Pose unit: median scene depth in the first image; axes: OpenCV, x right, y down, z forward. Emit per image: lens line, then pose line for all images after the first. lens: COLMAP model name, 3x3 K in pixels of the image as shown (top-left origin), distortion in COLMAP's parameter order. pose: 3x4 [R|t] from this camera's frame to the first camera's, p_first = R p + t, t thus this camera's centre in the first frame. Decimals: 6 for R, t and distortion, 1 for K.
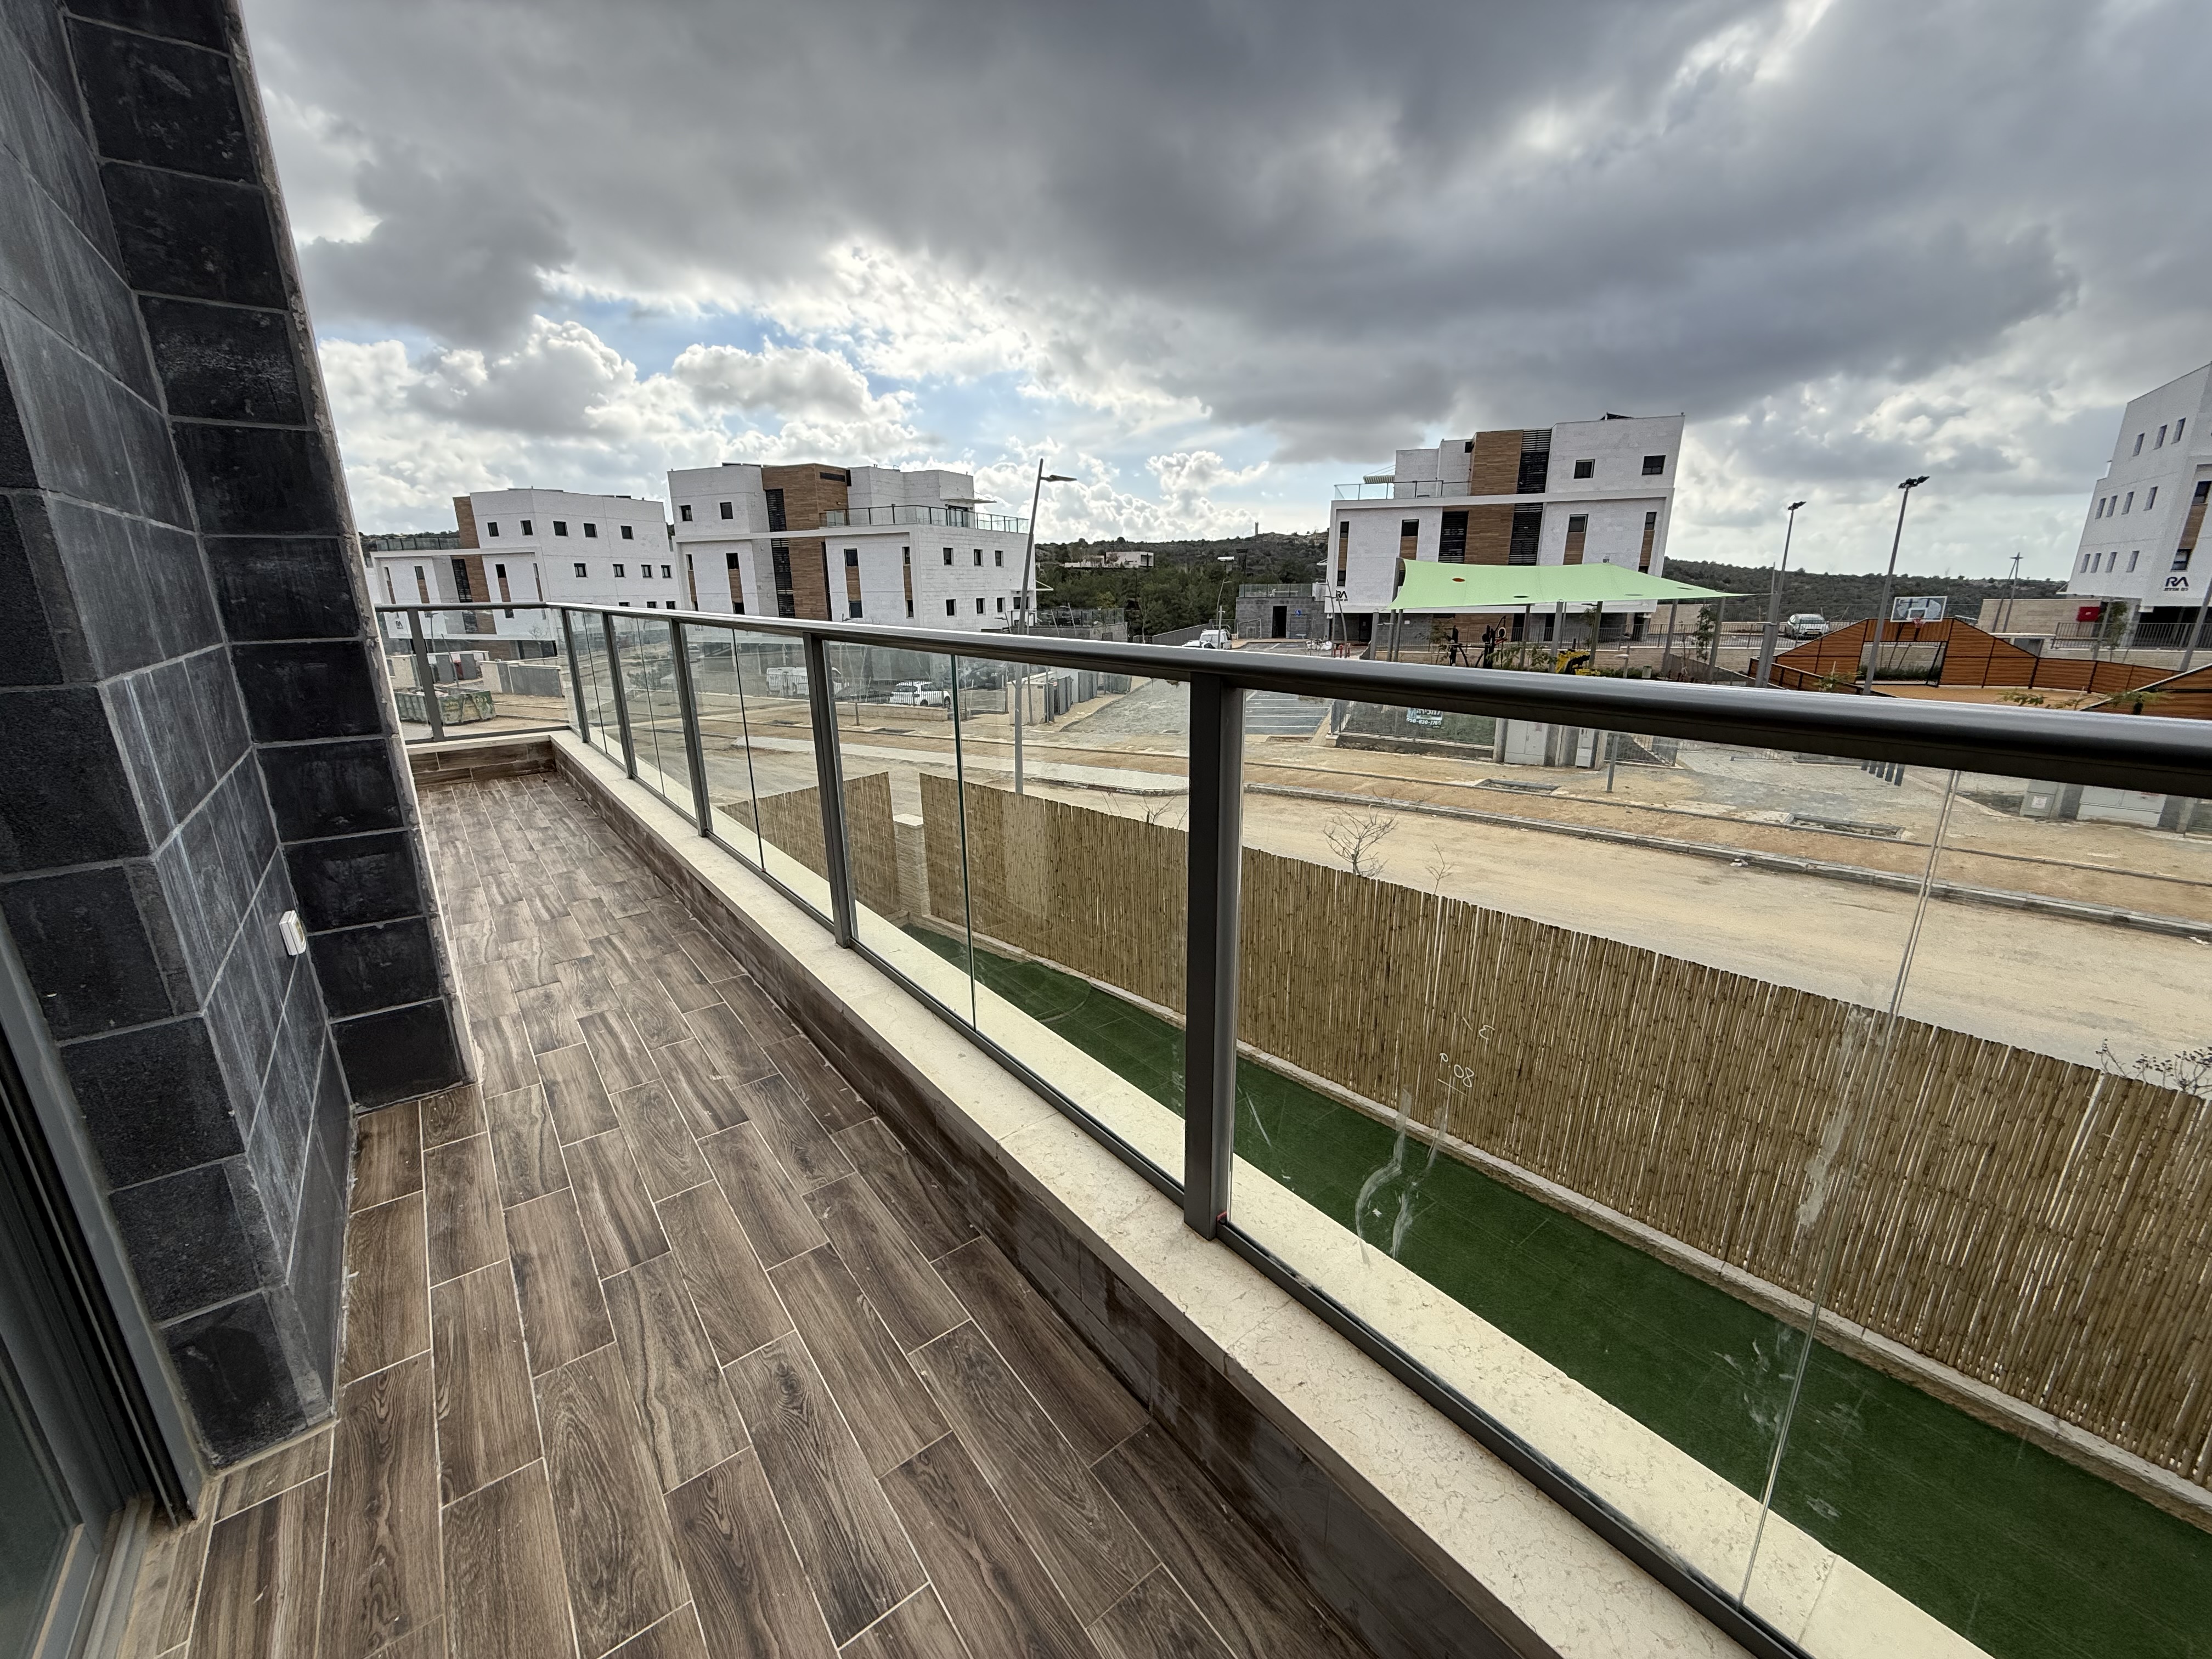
lens RADIAL K [[891.6, 0, 1094.5], [0, 891.6, 809.6], [0, 0, 1]] dist [0.000762, -0.000608]
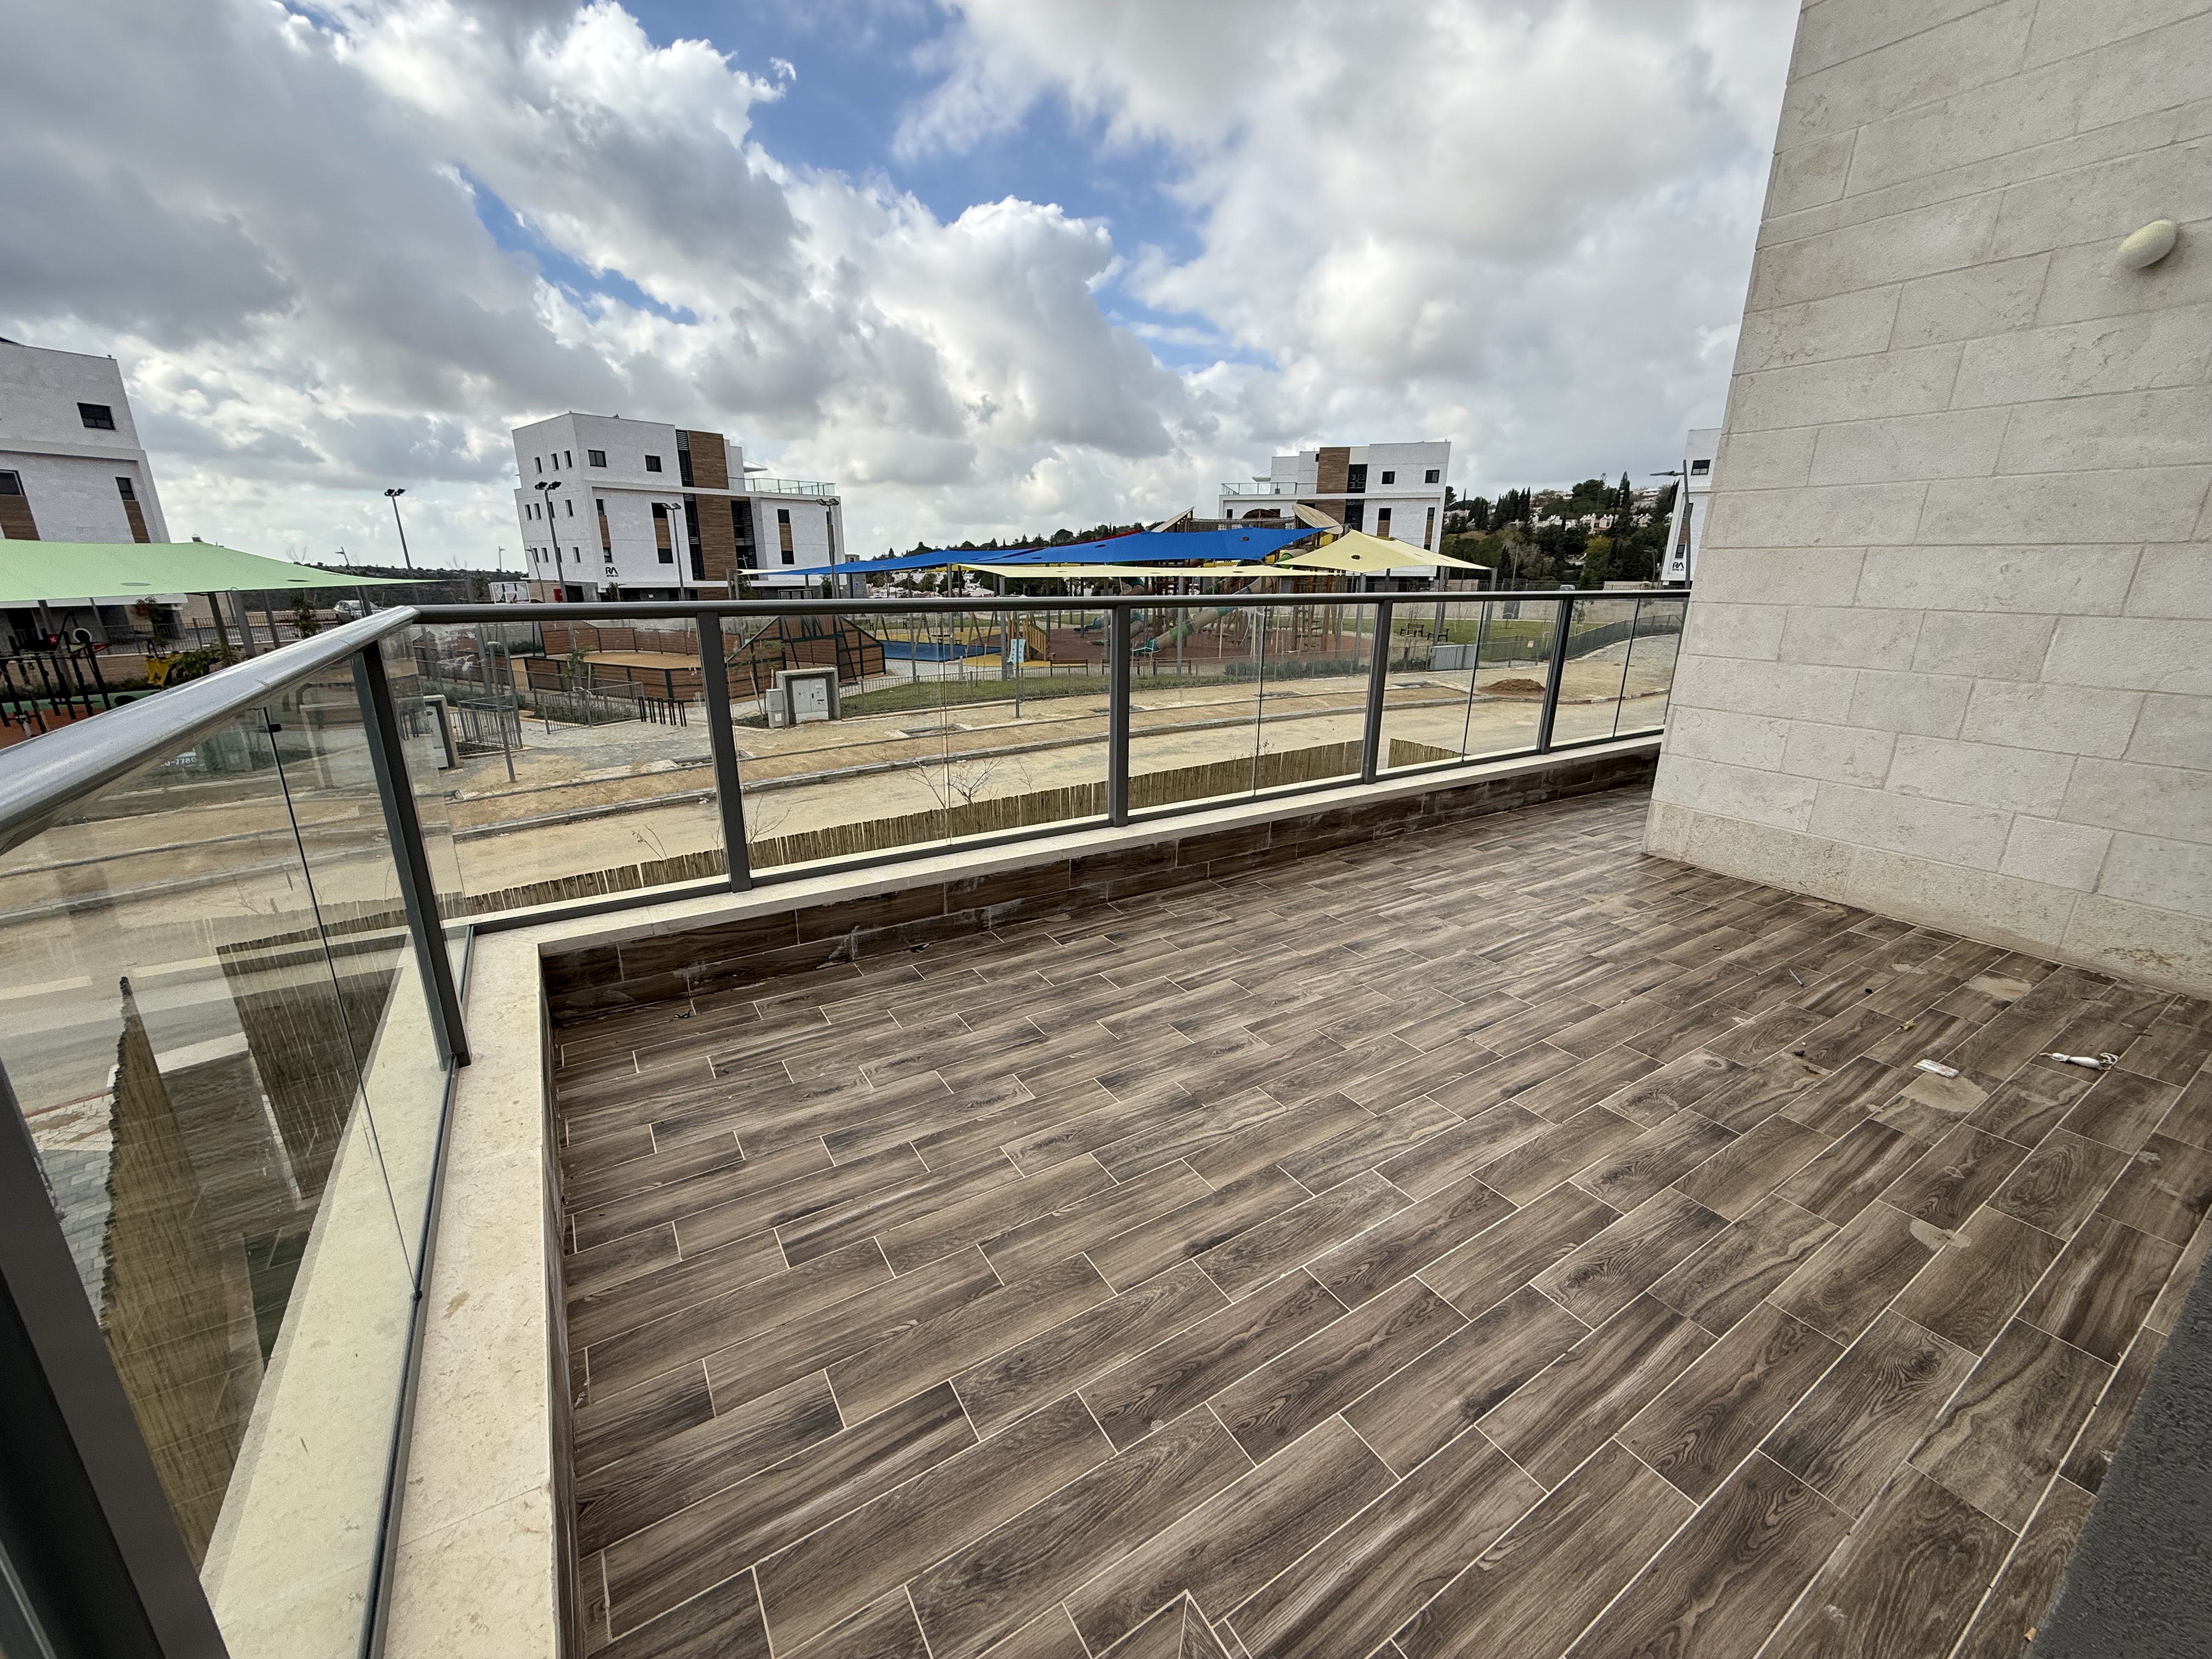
lens RADIAL K [[881.6, 0, 1106.0], [0, 881.6, 829.5], [0, 0, 1]] dist [0.000720, -0.000014]
pose [[0.094247, -0.275148, 0.956771, -0.150838], [0.236965, 0.939628, 0.246876, -0.027047], [-0.966936, 0.203454, 0.153757, 0.109173]]
